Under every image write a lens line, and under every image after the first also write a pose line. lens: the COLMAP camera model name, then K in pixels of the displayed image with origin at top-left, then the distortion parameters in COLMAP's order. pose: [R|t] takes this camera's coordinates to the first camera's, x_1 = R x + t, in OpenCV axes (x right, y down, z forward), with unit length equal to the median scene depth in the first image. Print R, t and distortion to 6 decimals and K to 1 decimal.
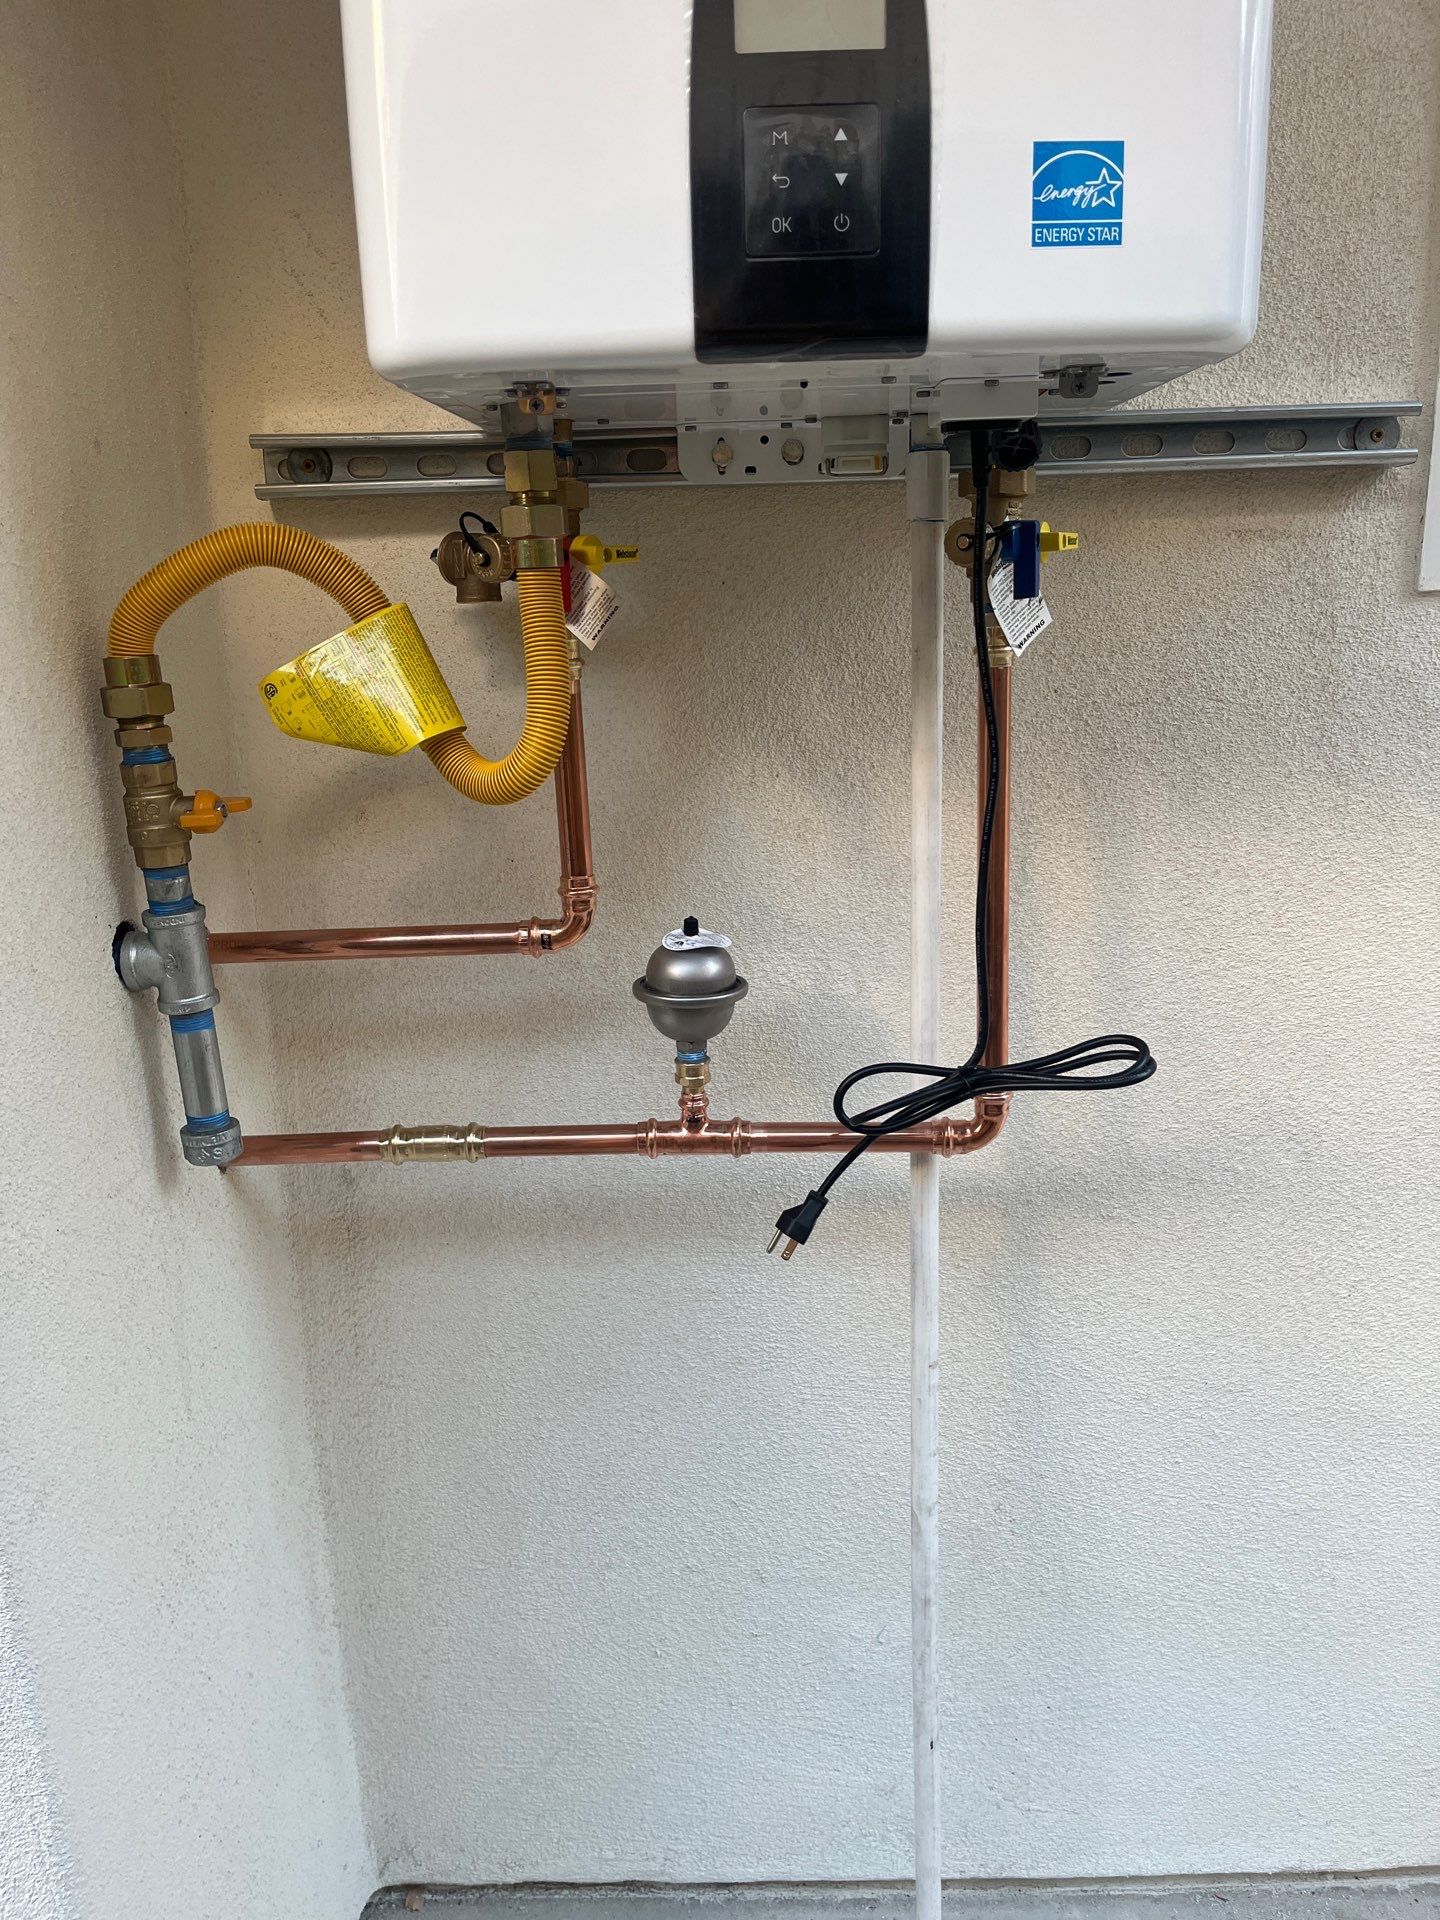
lens RADIAL K [[1446.6, 0, 722.0], [0, 1446.6, 971.1], [0, 0, 1]] dist [0.056189, -0.083587]
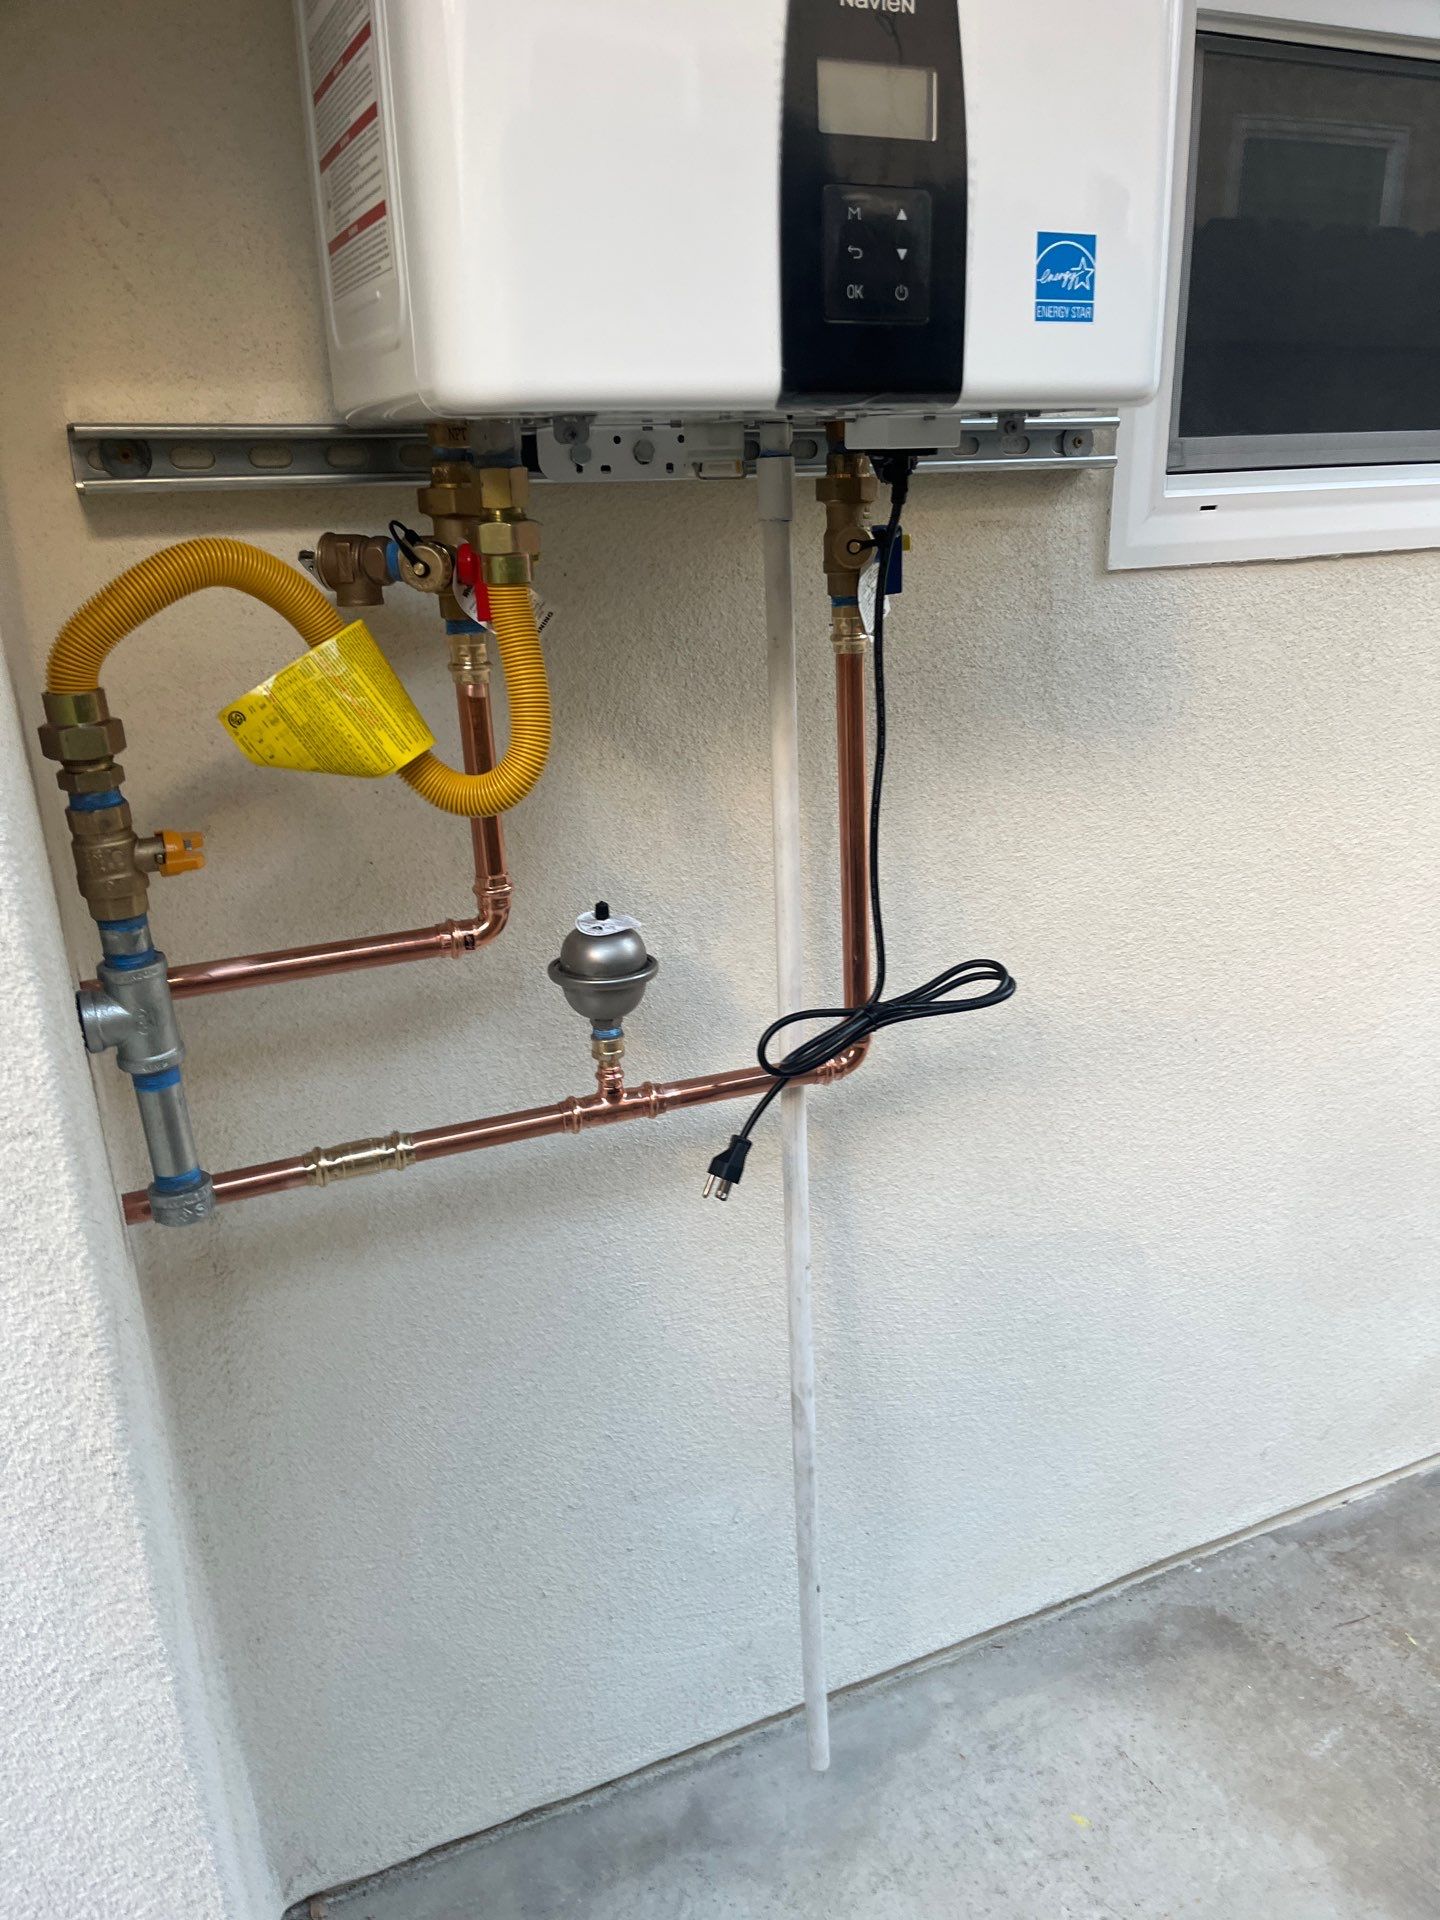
lens RADIAL K [[1446.6, 0, 744.0], [0, 1446.6, 987.4], [0, 0, 1]] dist [0.056189, -0.083587]
pose [[0.902423, -0.139279, 0.407718, -0.354305], [0.111546, 0.989570, 0.091153, -0.058290], [-0.416161, -0.036780, 0.908547, -0.002178]]
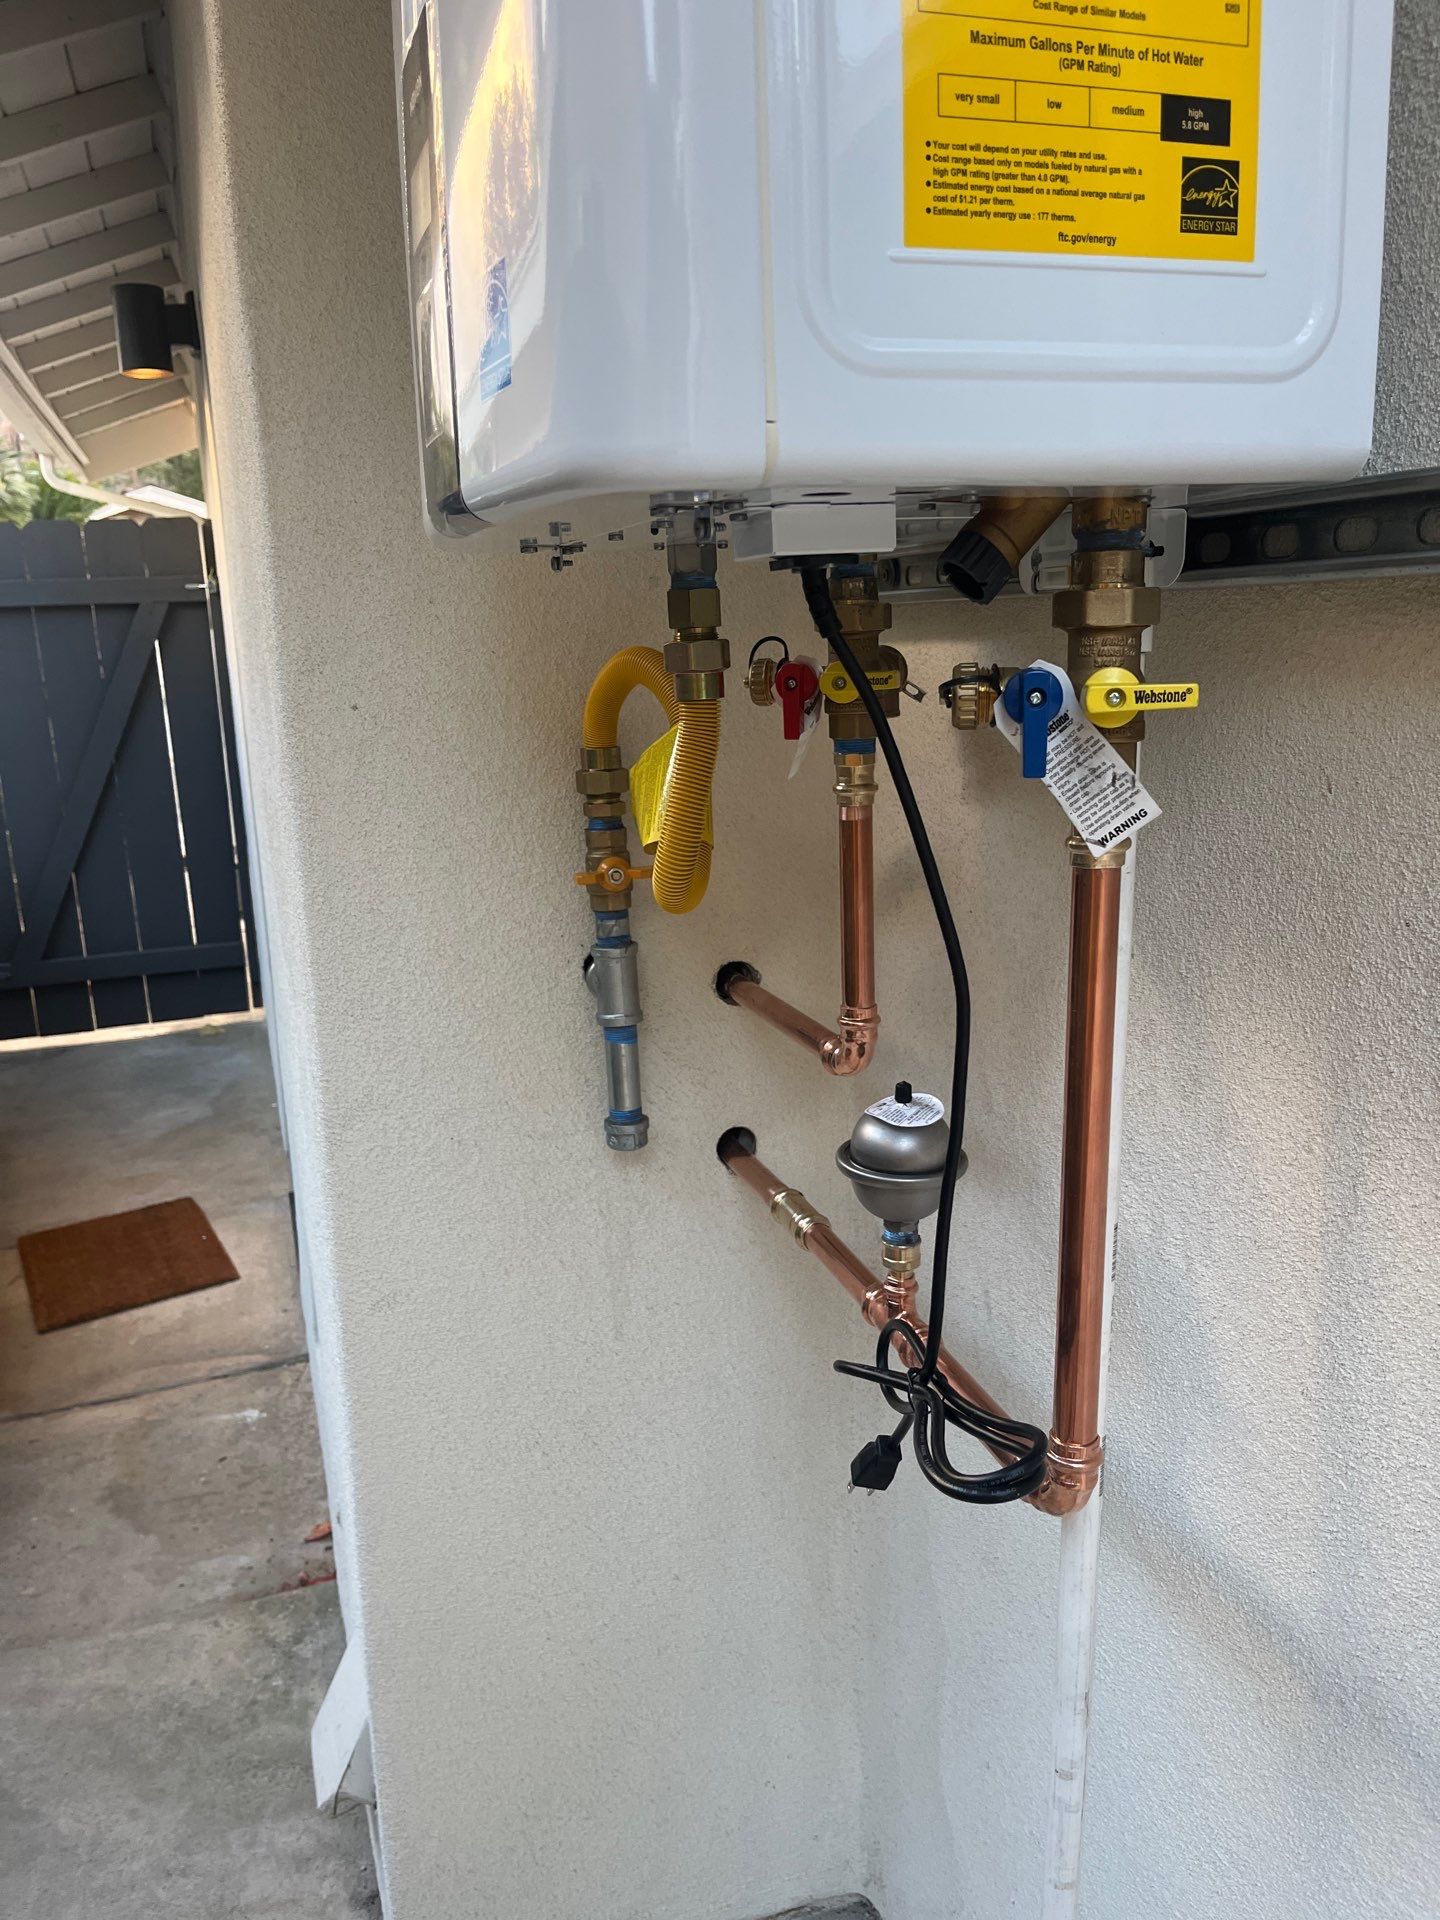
lens RADIAL K [[1446.6, 0, 737.8], [0, 1446.6, 979.1], [0, 0, 1]] dist [0.056189, -0.083587]
pose [[0.342498, 0.237362, -0.909040, 0.713695], [-0.226050, 0.959956, 0.165488, -0.215690], [0.911919, 0.148809, 0.382439, 0.540079]]
